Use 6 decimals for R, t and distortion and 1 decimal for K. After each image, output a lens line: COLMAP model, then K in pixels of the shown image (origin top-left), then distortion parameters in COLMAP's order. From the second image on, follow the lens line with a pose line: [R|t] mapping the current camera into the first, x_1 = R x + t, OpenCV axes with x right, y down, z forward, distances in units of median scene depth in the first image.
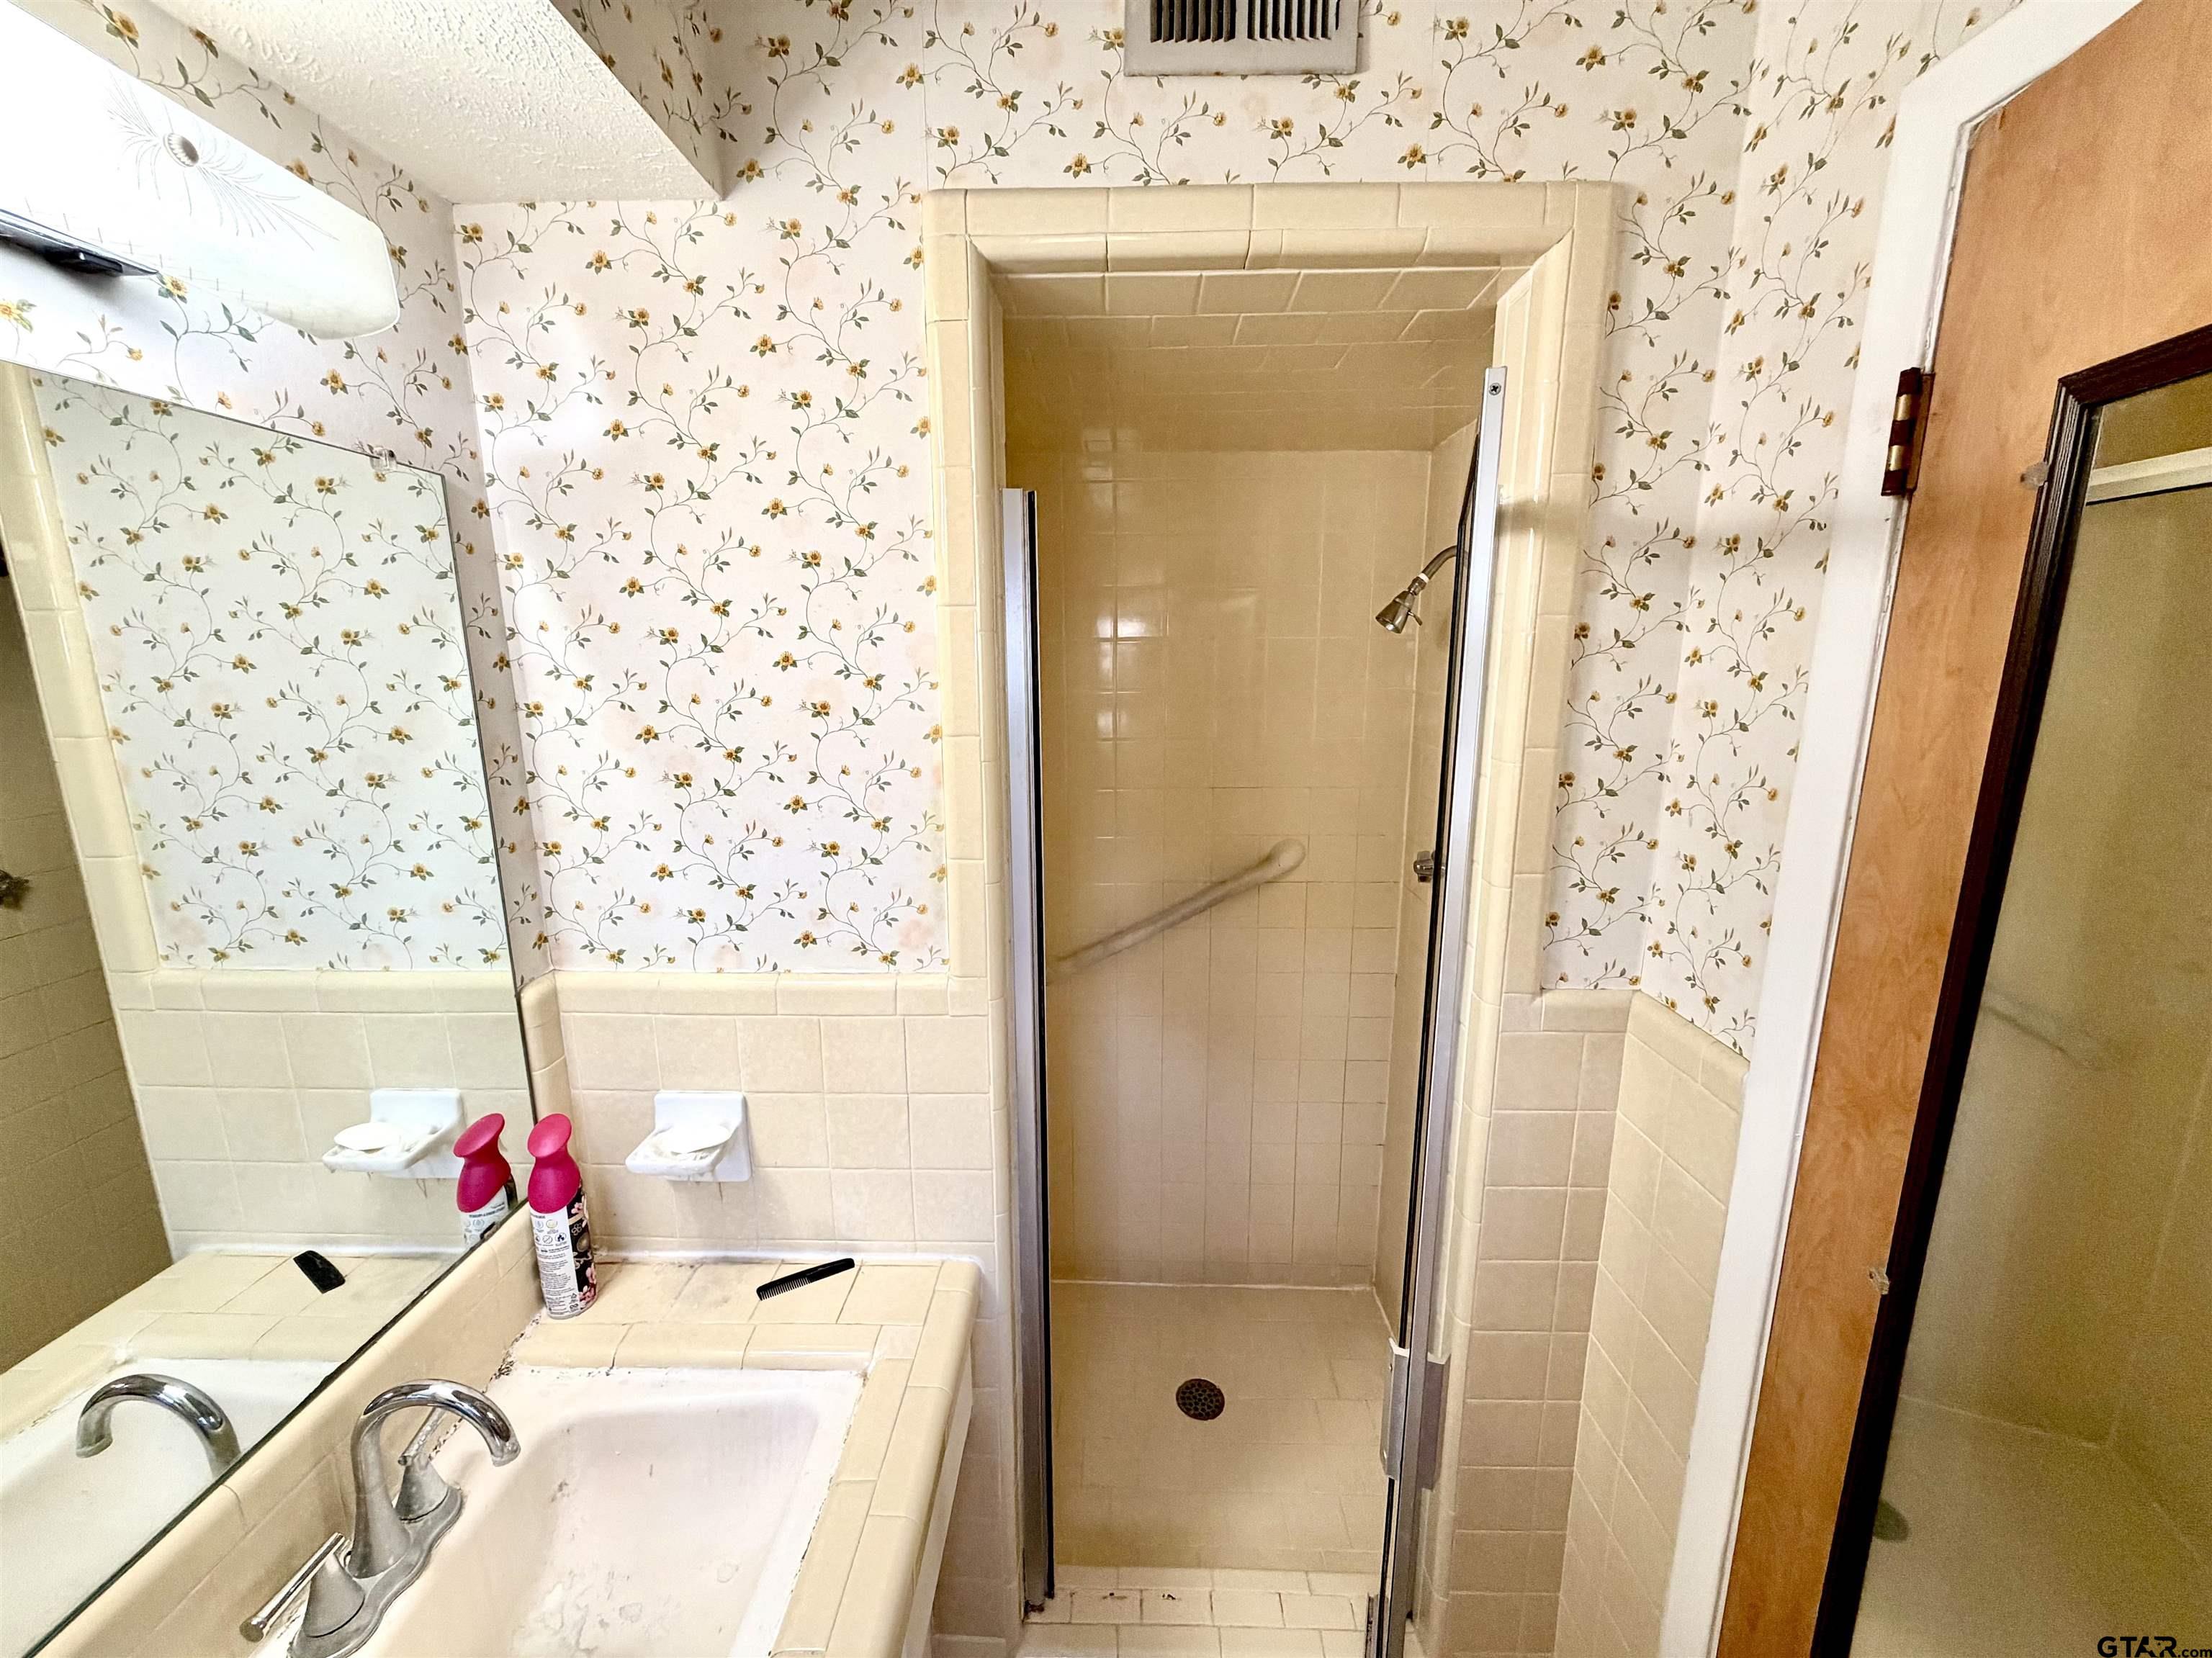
lens RADIAL K [[875.8, 0, 1108.1], [0, 875.8, 823.5], [0, 0, 1]] dist [-0.004099, -0.000424]
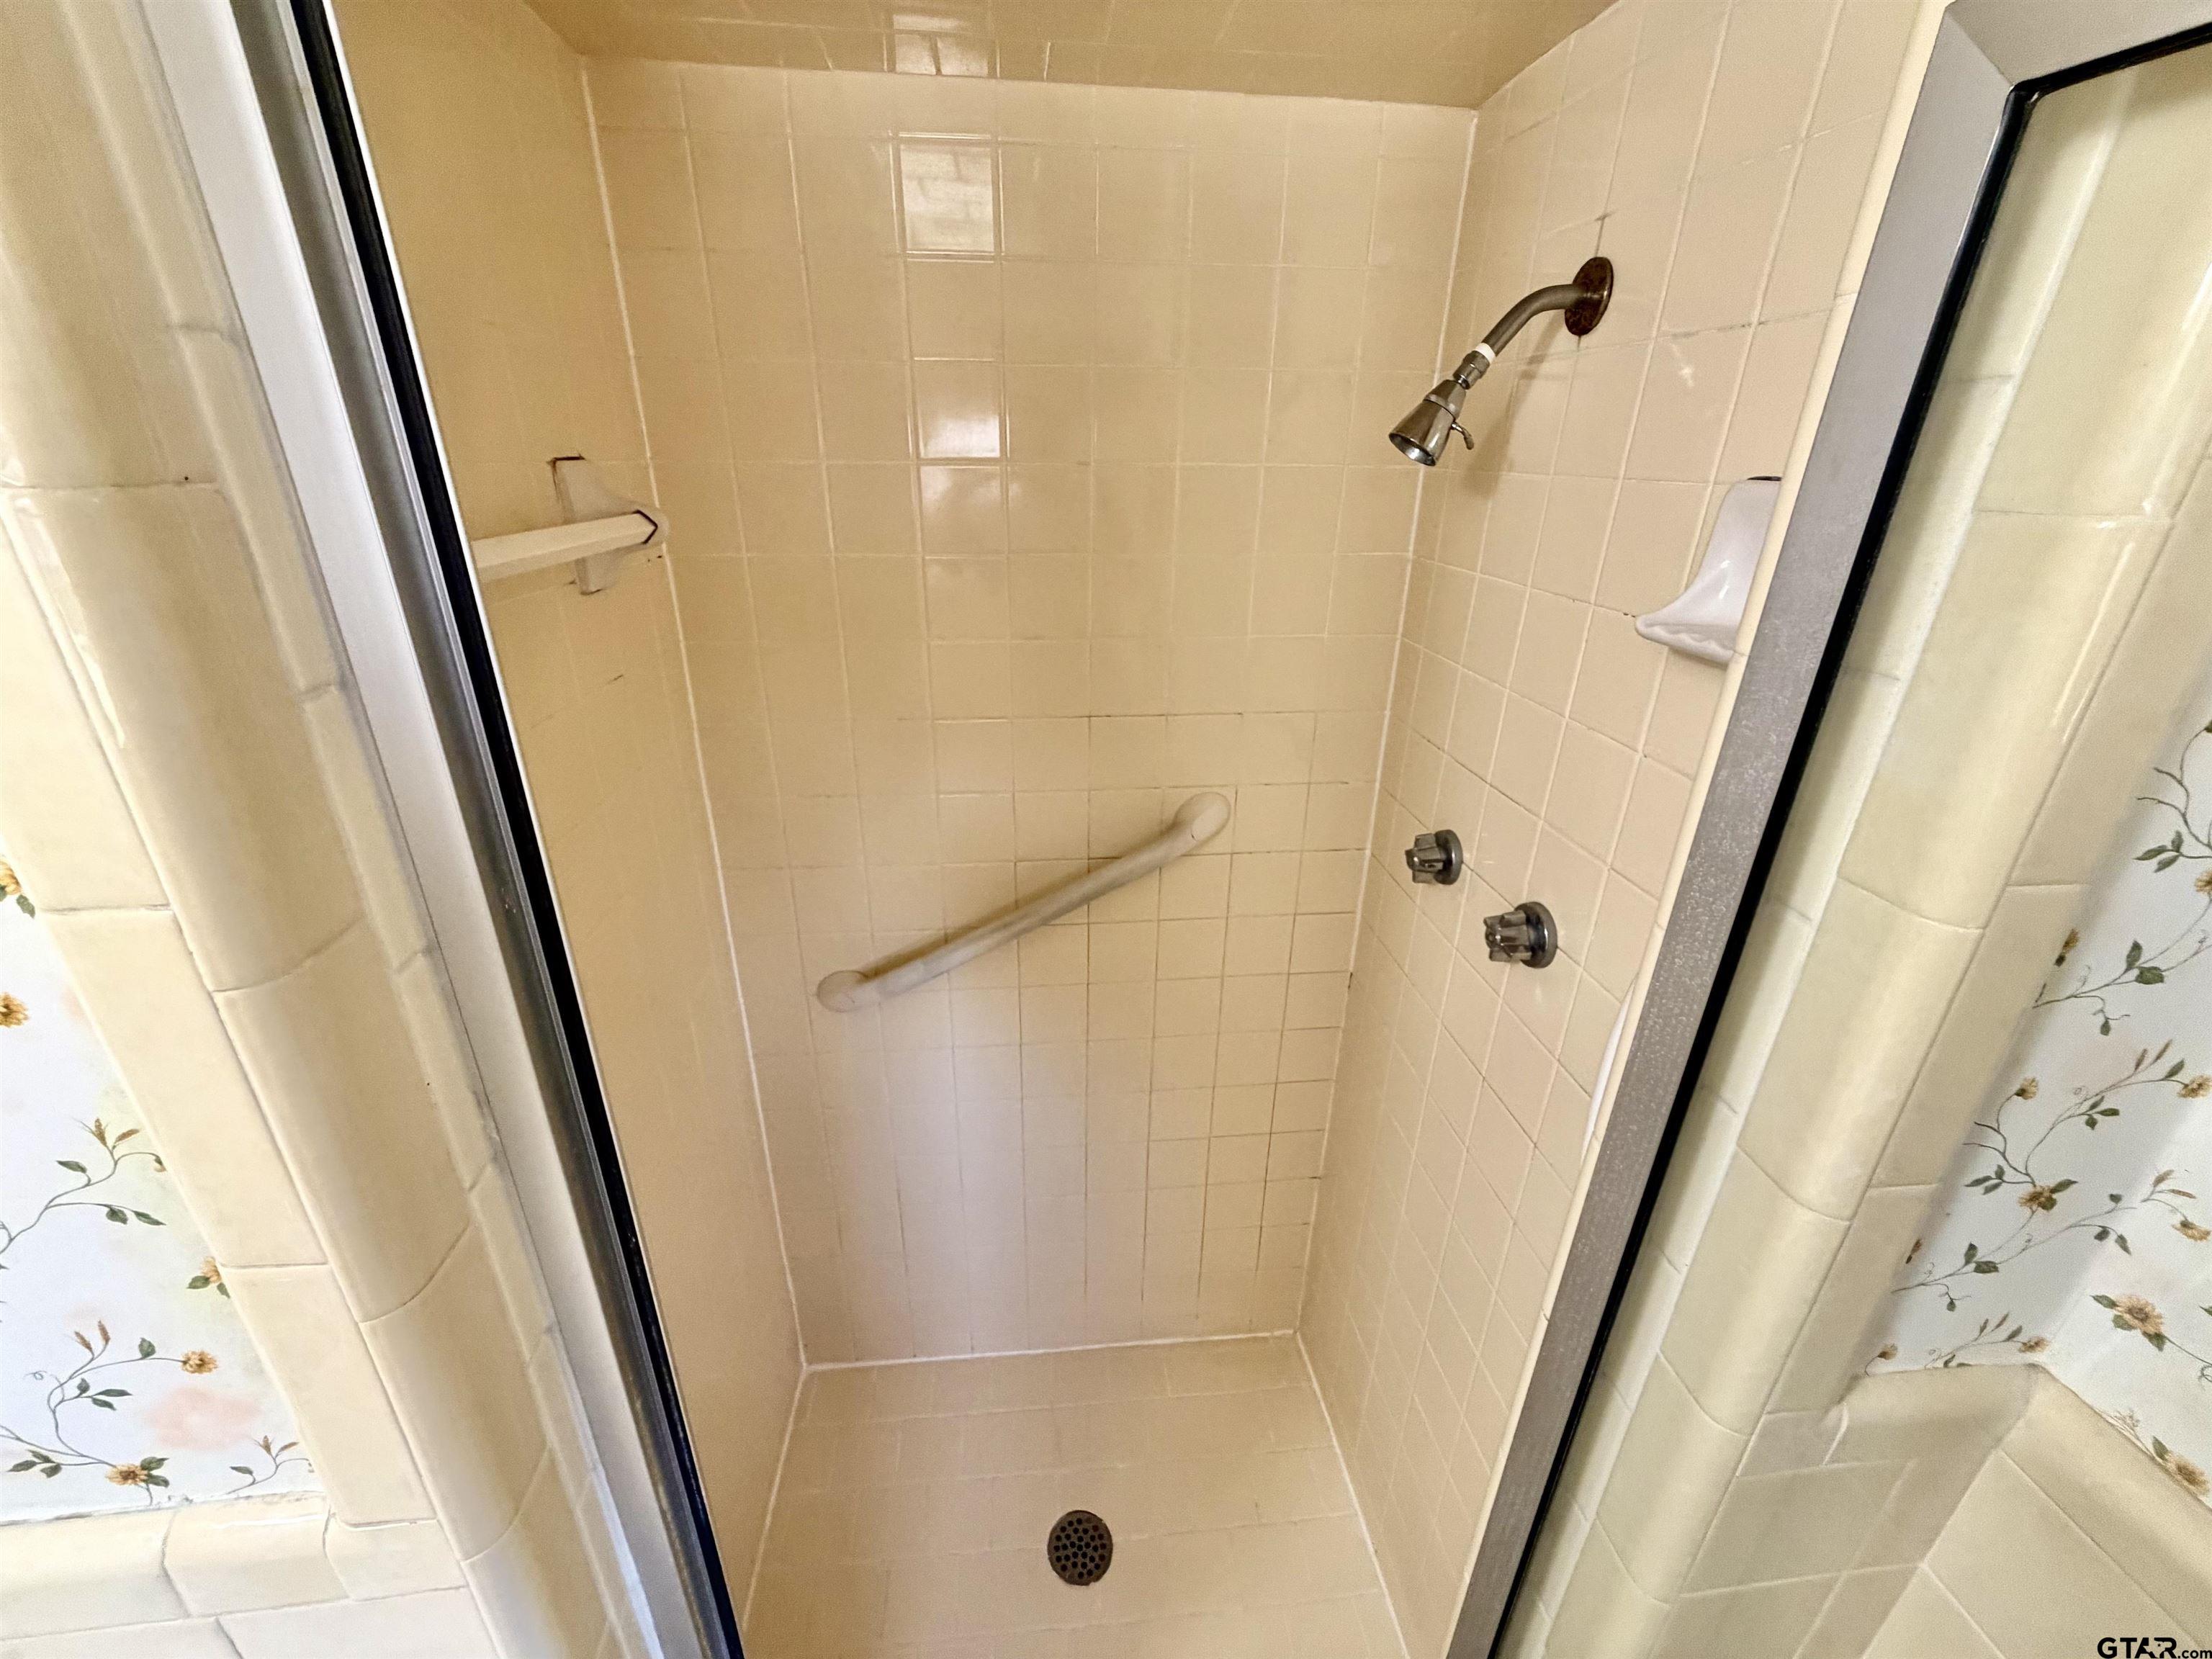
lens RADIAL K [[875.8, 0, 1092.8], [0, 875.8, 829.3], [0, 0, 1]] dist [-0.004099, -0.000424]
pose [[0.994149, -0.032616, 0.102978, 0.068964], [0.010998, 0.978934, 0.203881, -0.113614], [-0.107458, -0.201556, 0.973565, 0.467615]]
